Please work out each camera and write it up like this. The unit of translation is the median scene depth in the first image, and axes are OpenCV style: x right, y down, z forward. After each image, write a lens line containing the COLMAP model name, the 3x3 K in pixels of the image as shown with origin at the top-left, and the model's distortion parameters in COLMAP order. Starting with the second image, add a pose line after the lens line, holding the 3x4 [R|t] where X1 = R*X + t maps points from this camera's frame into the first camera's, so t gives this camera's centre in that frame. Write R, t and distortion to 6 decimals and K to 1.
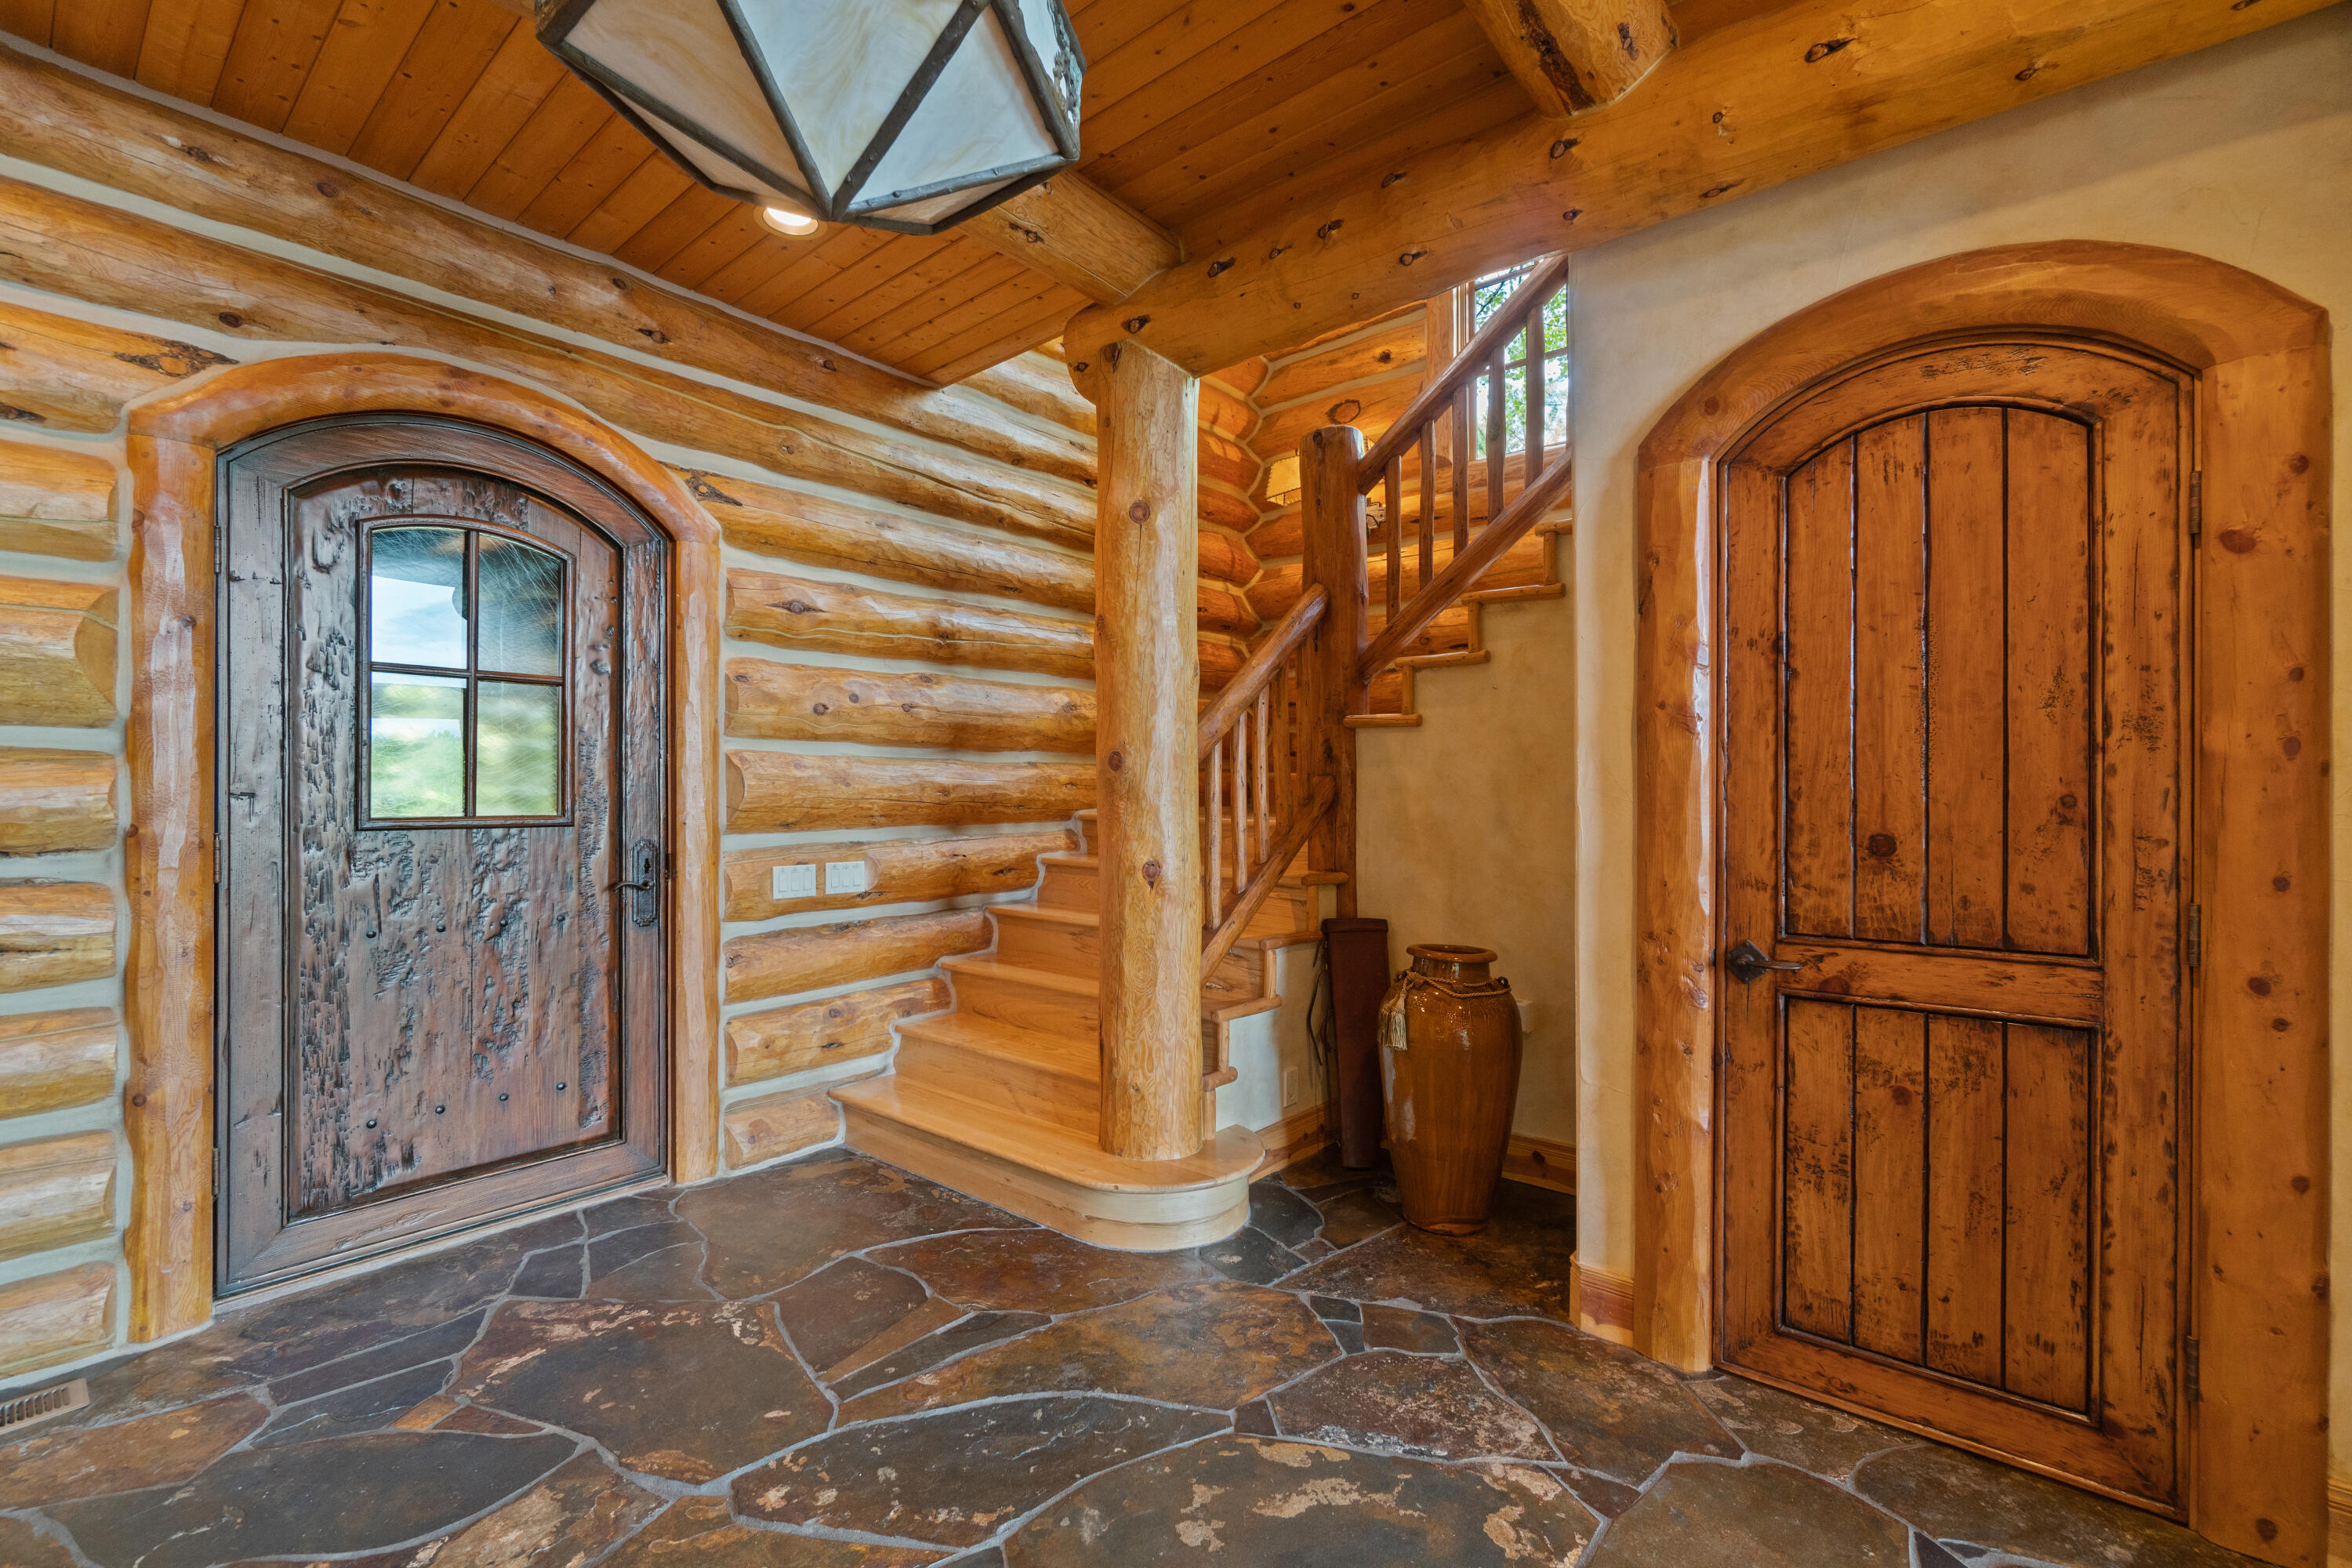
lens RADIAL K [[1017.5, 0, 1186.2], [0, 1017.5, 787.8], [0, 0, 1]] dist [-0.001749, 0.000270]
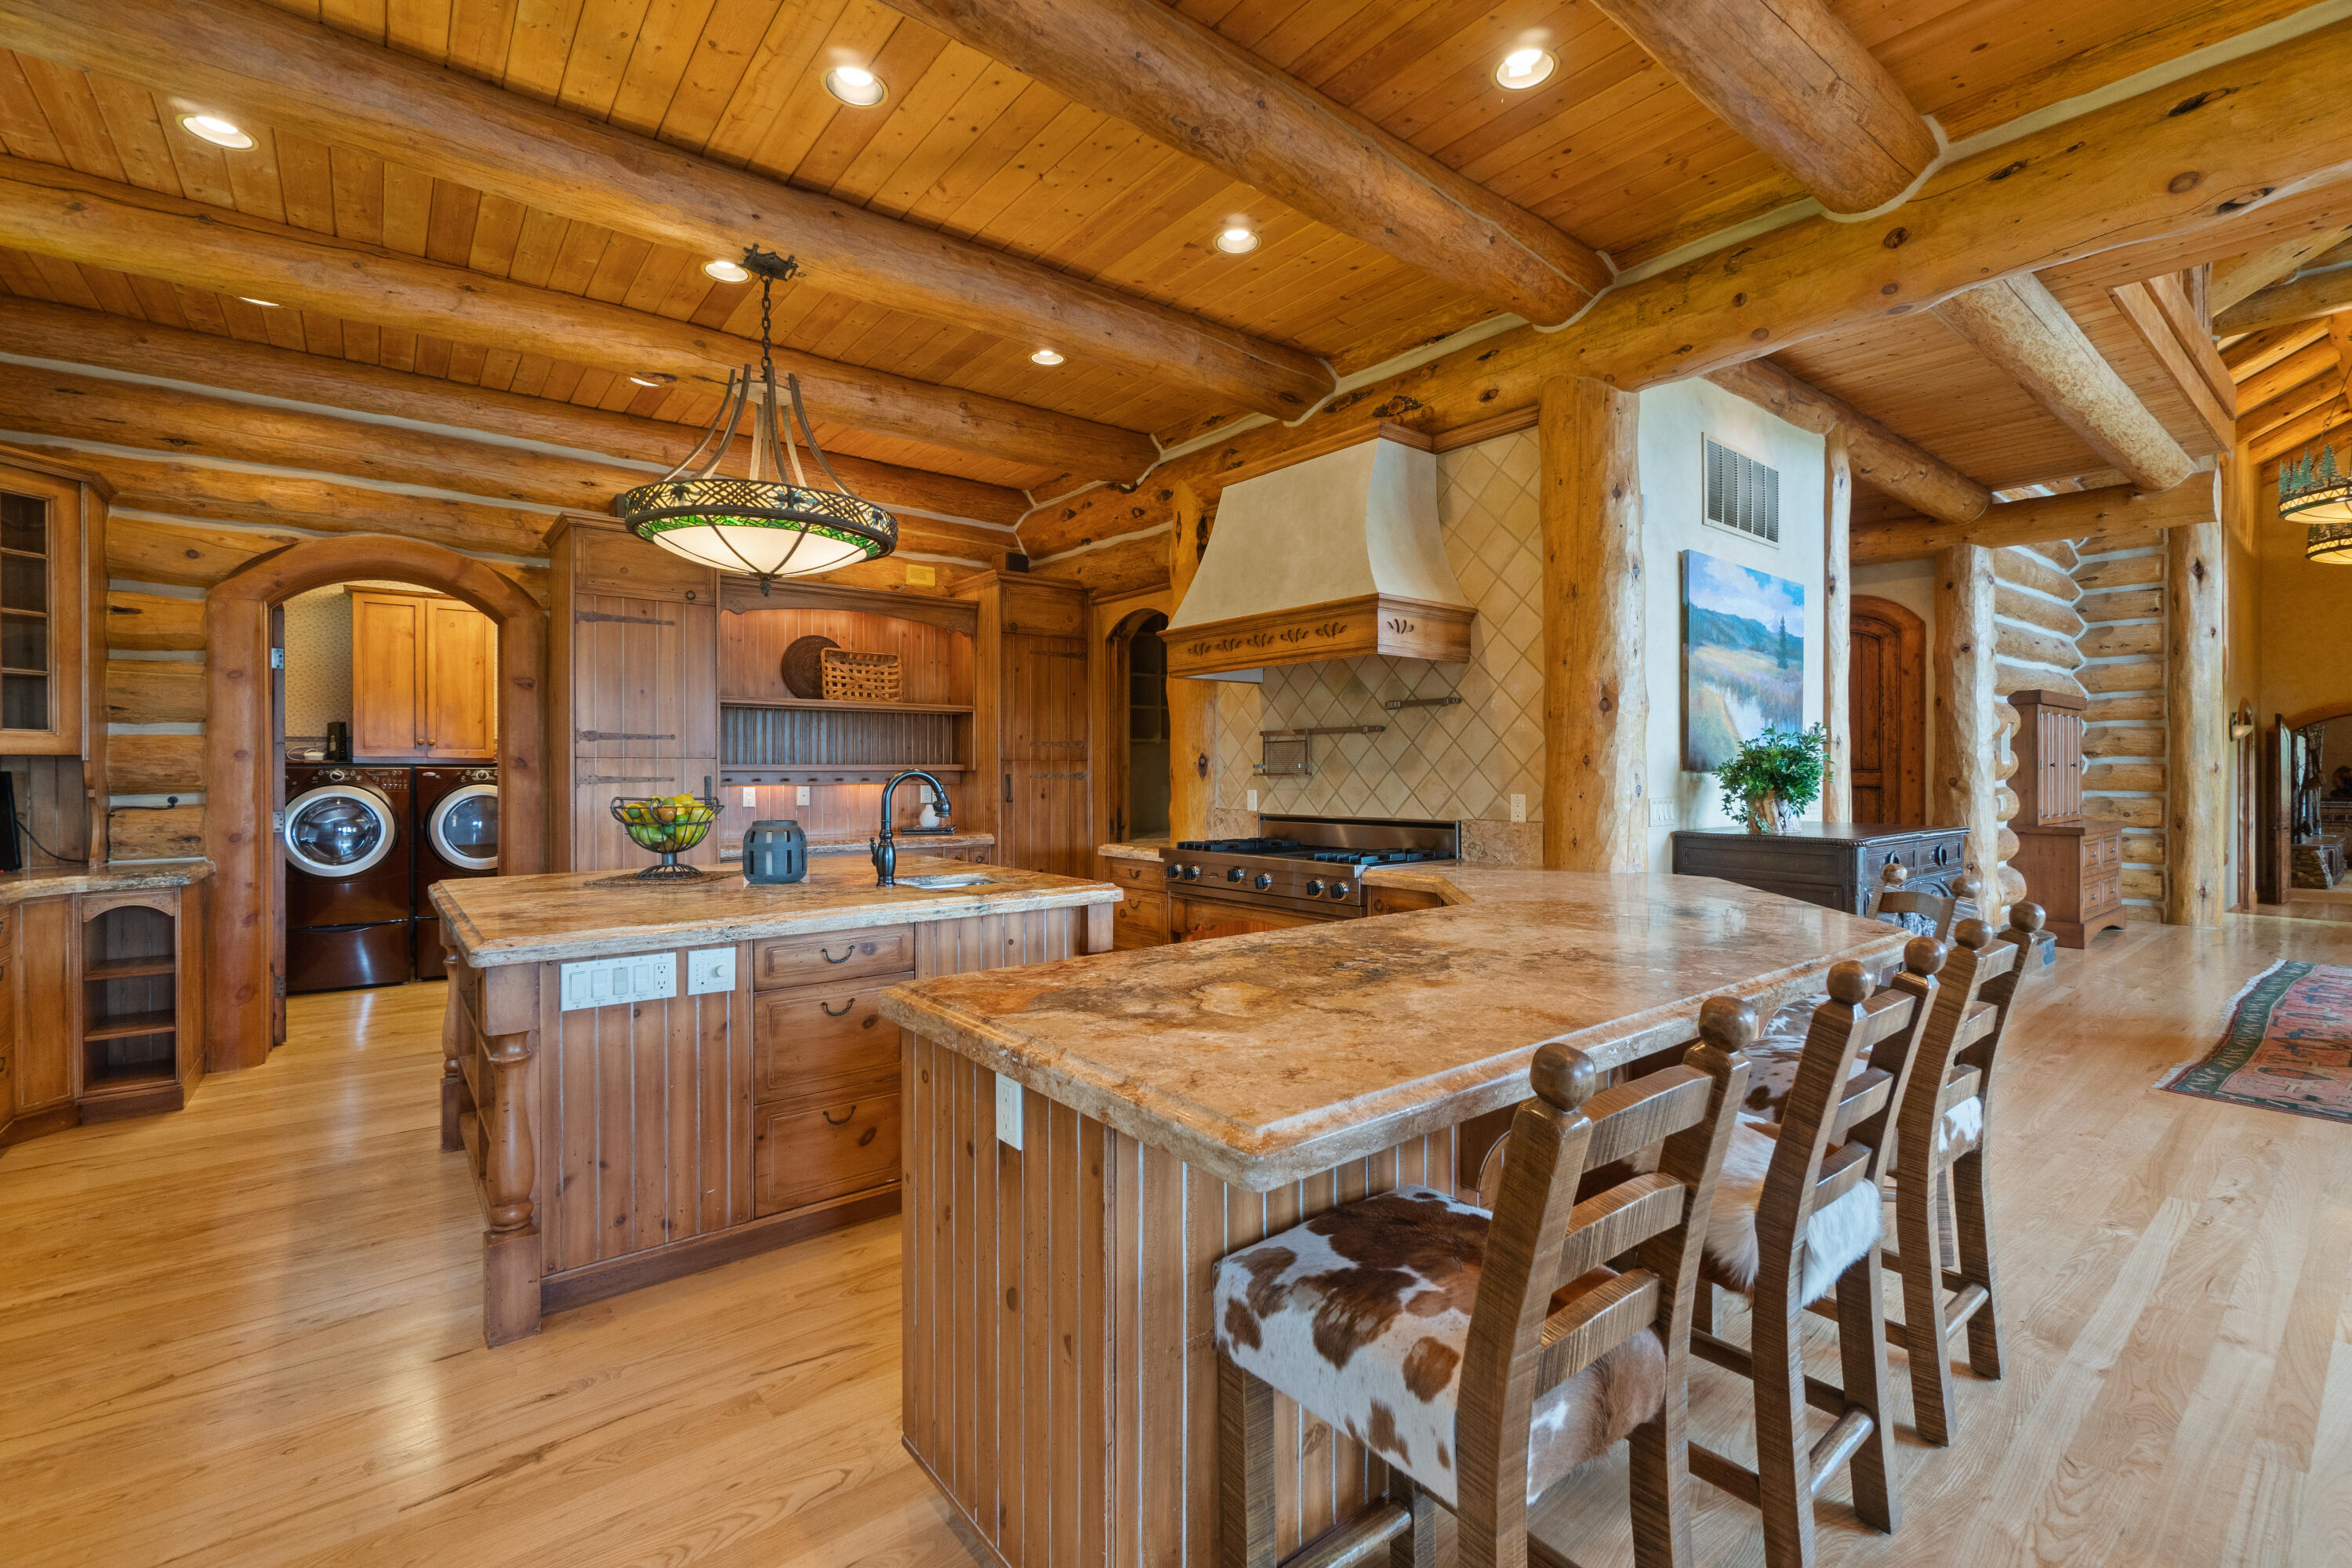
lens RADIAL K [[1019.2, 0, 1197.6], [0, 1019.2, 767.2], [0, 0, 1]] dist [-0.001380, -0.000100]
pose [[0.982482, -0.000535, -0.186357, -1.052481], [0.000562, 1.000000, 0.000093, 0.153803], [0.186357, -0.000196, 0.982482, -3.563104]]
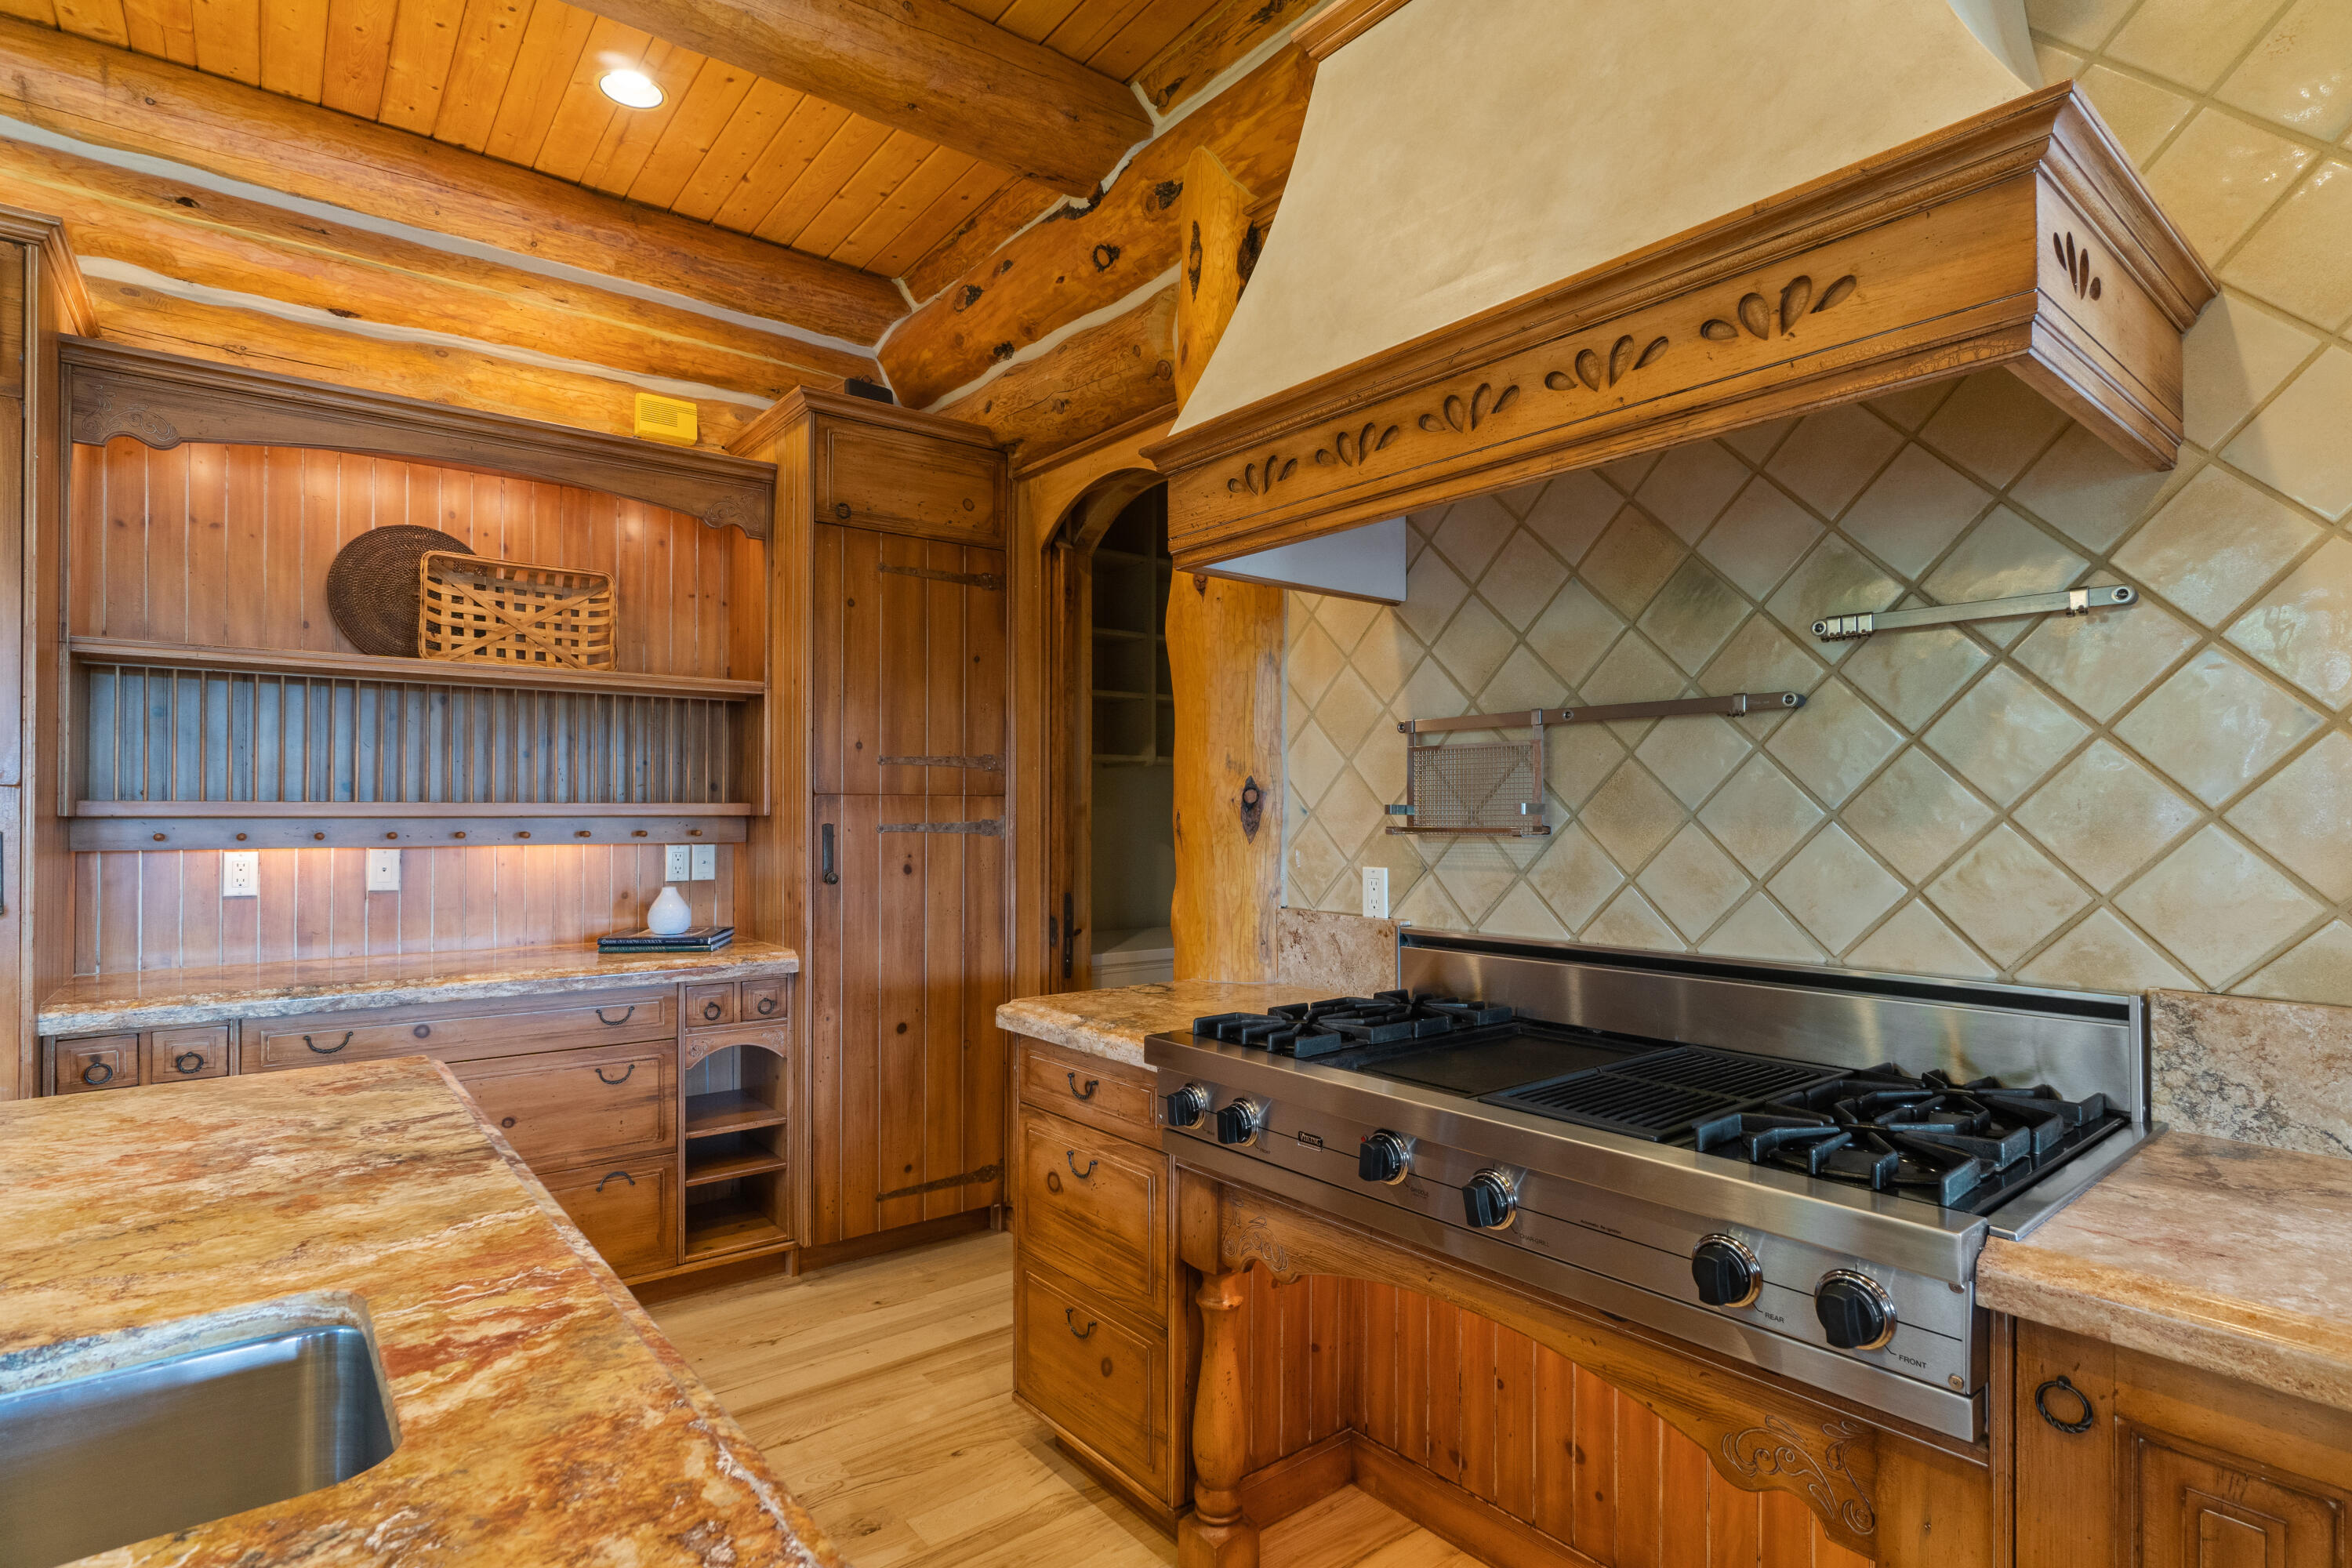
lens RADIAL K [[1171.6, 0, 1184.0], [0, 1171.6, 791.5], [0, 0, 1]] dist [0.000892, -0.000001]
pose [[0.979605, -0.000998, -0.200929, -1.379371], [-0.001754, 0.999907, -0.013516, 0.150149], [0.200924, 0.013593, 0.979512, -2.089594]]
